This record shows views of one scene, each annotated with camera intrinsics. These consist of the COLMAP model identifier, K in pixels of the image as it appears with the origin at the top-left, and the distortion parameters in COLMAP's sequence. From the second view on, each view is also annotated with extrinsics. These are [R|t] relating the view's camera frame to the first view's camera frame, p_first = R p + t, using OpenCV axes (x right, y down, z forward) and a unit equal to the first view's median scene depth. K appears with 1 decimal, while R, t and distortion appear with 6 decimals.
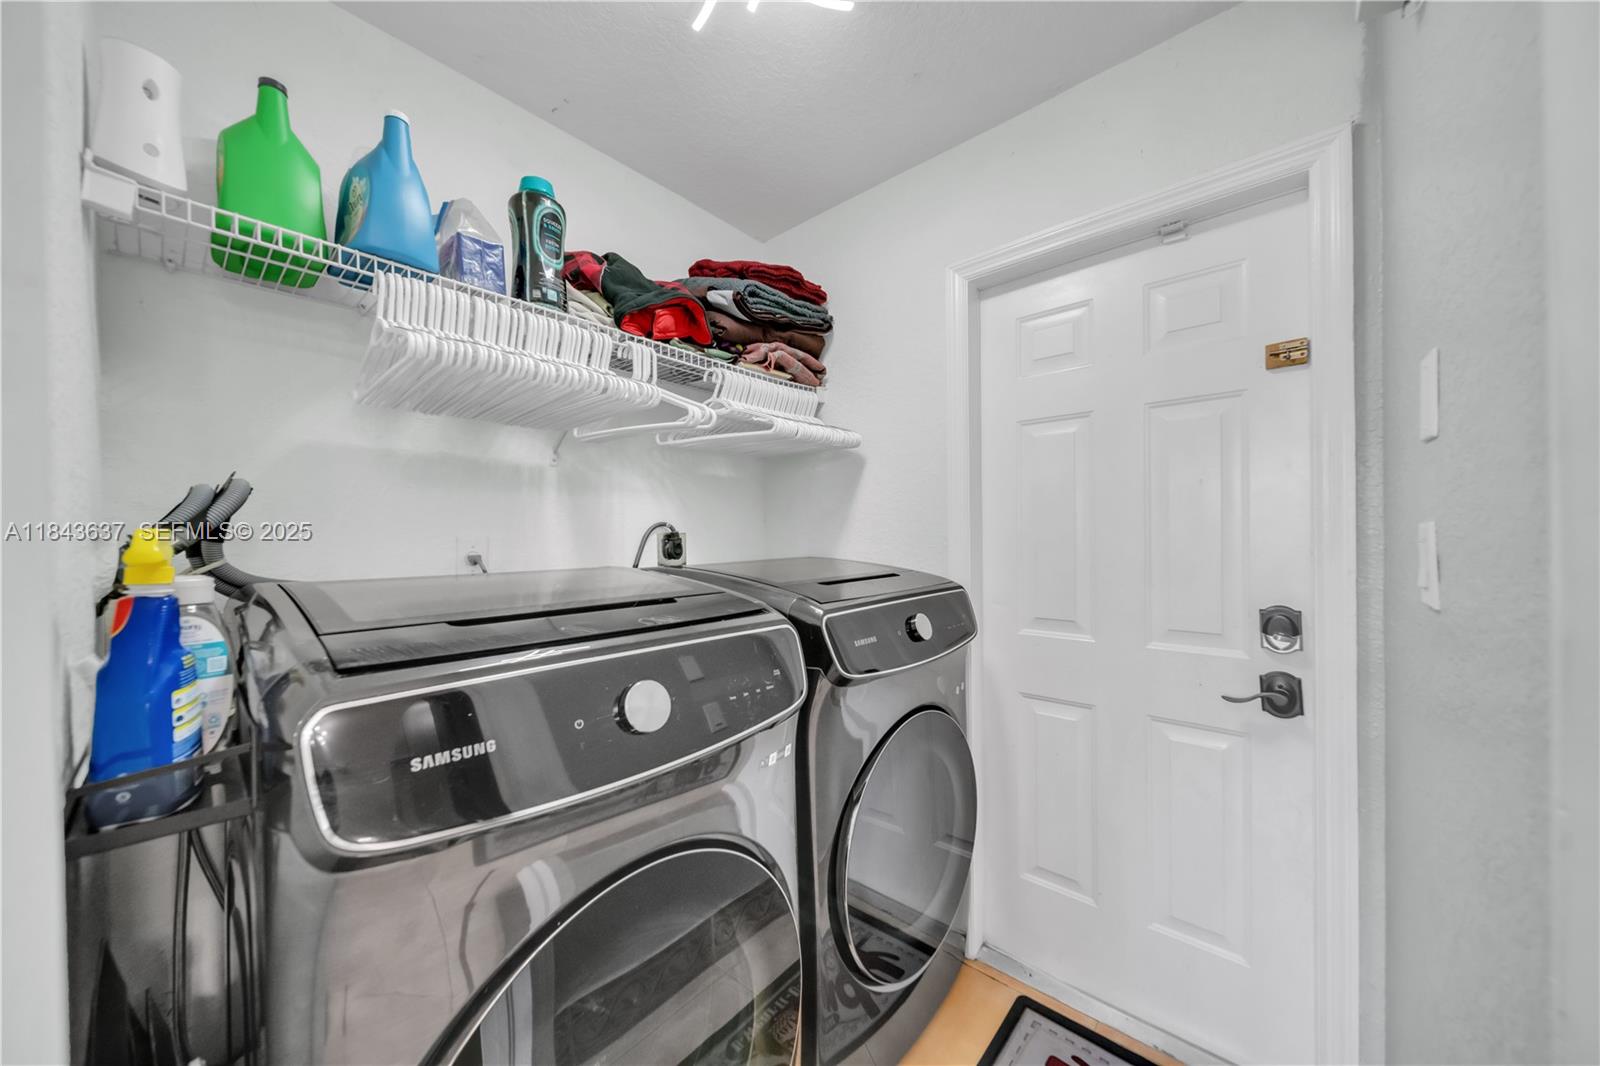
lens RADIAL K [[553.2, 0, 794.0], [0, 553.2, 537.4], [0, 0, 1]] dist [-0.000912, -0.000997]
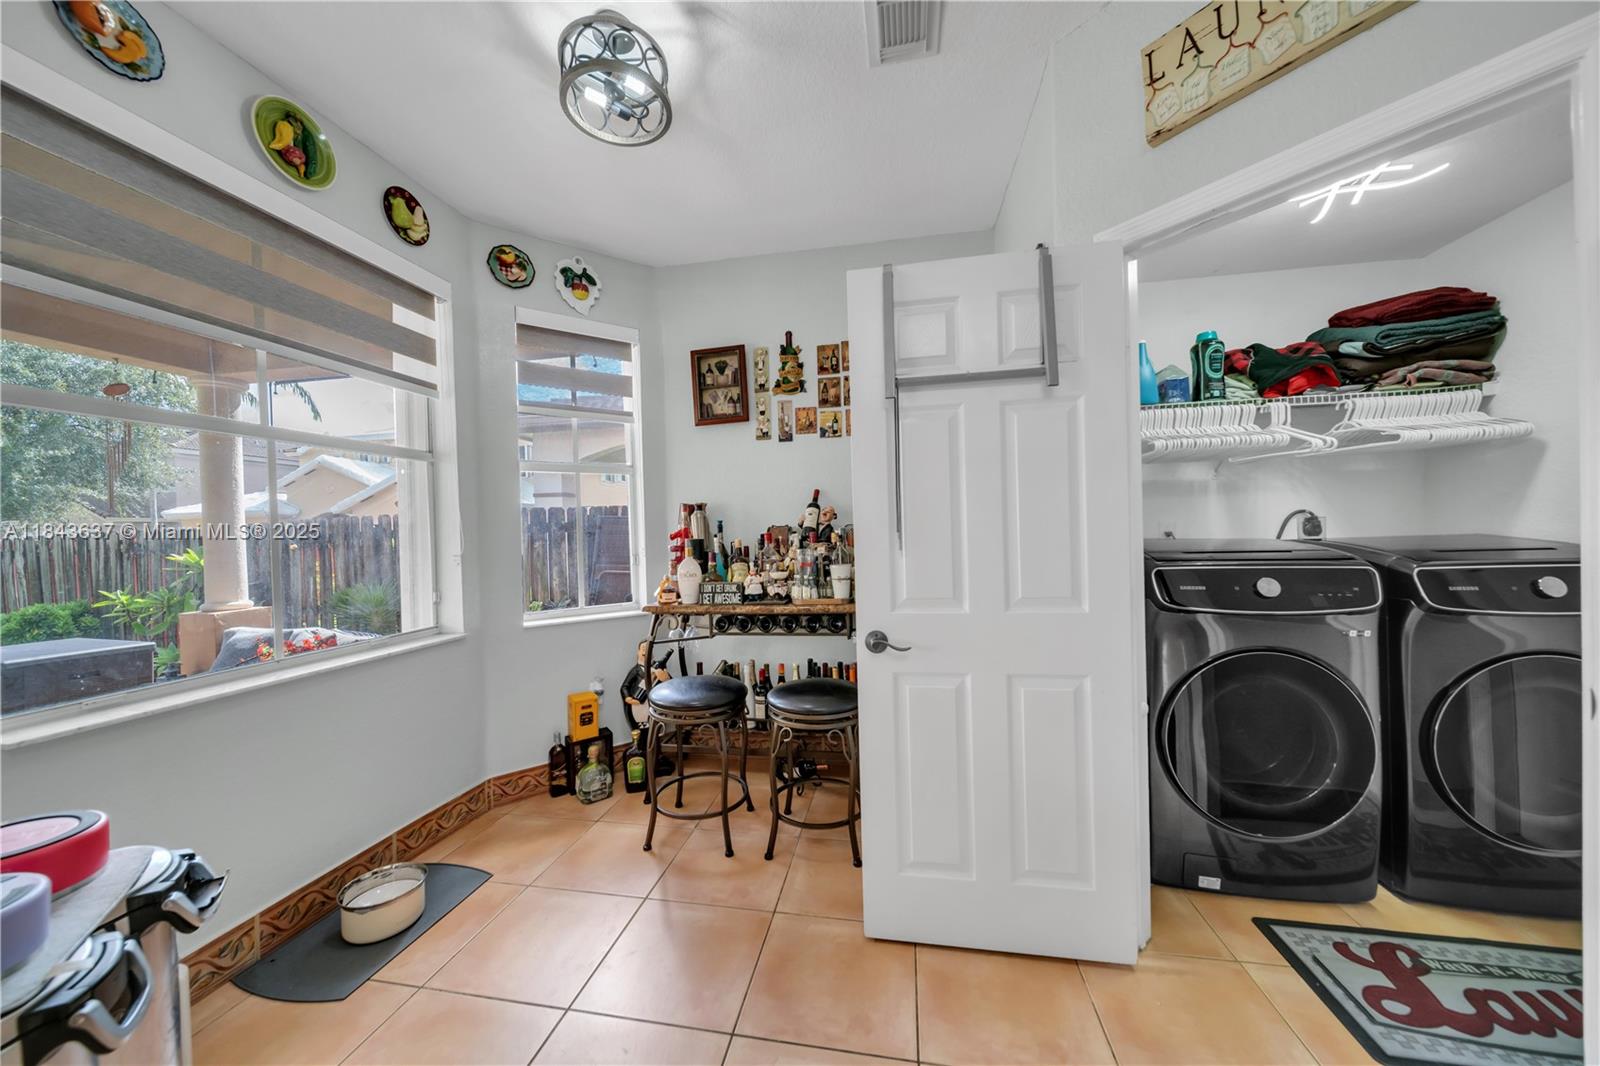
lens RADIAL K [[553.2, 0, 798.8], [0, 553.2, 537.1], [0, 0, 1]] dist [-0.000912, -0.000997]
pose [[0.517166, 0.008169, -0.855846, 0.360185], [0.011955, 0.999788, 0.016768, 0.004695], [0.855801, -0.018904, 0.516959, -0.977209]]
